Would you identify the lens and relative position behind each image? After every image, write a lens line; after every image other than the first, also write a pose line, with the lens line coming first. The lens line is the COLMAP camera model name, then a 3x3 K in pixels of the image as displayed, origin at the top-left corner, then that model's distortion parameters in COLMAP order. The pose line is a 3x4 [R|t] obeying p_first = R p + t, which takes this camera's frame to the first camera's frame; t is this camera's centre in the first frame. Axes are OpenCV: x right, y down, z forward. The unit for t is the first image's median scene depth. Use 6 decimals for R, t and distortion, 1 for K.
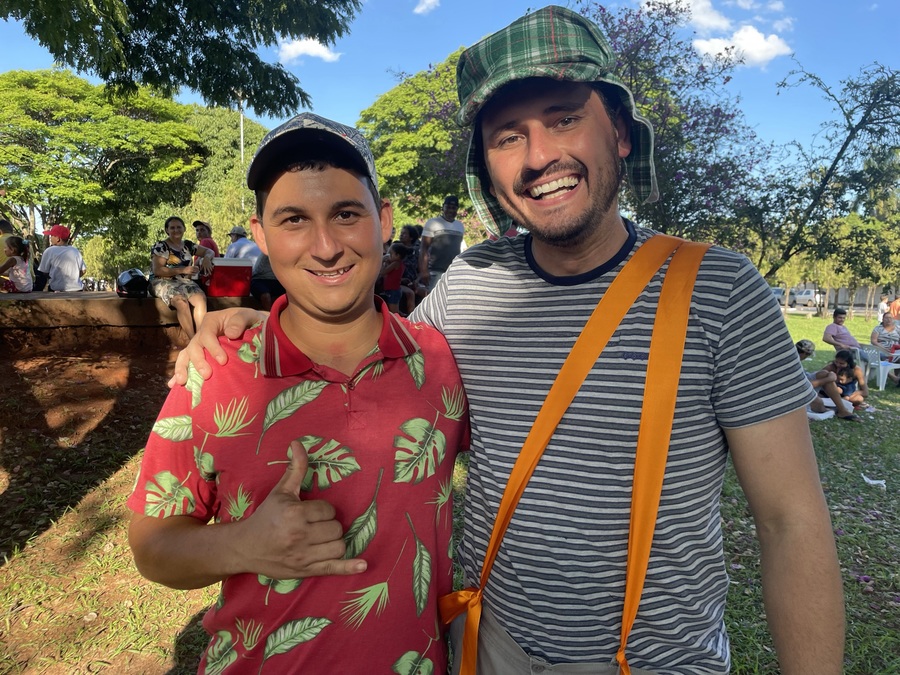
lens RADIAL K [[687.3, 0, 451.0], [0, 687.3, 334.7], [0, 0, 1]] dist [-0.004984, 0.000912]
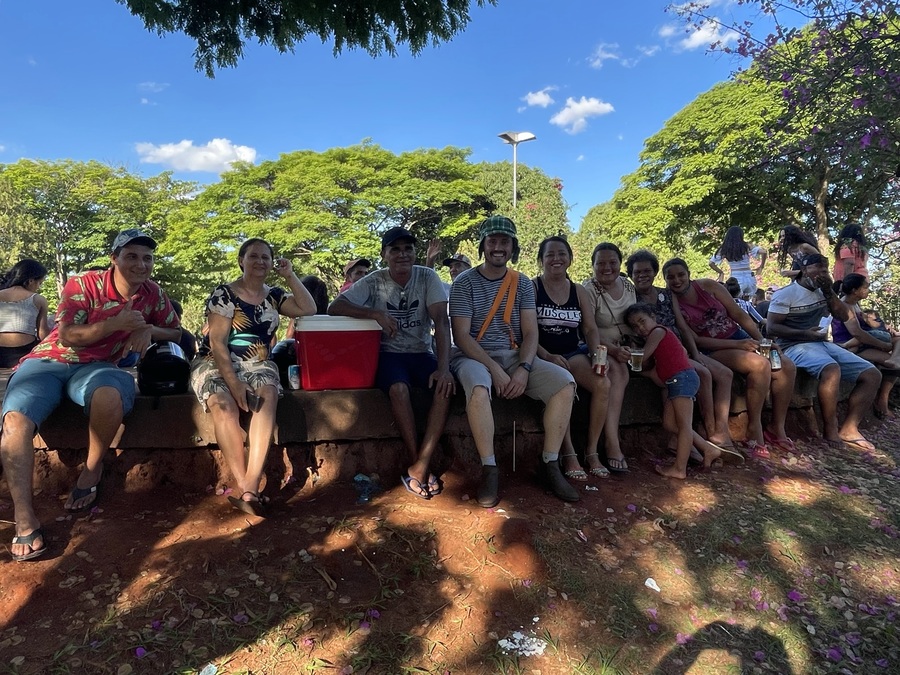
lens RADIAL K [[643.9, 0, 454.1], [0, 643.9, 334.3], [0, 0, 1]] dist [0.004922, 0.004695]
pose [[0.909605, -0.007384, -0.415409, -0.010086], [-0.020347, 0.997851, -0.062289, -0.015576], [0.414976, 0.065111, 0.907500, 0.138075]]
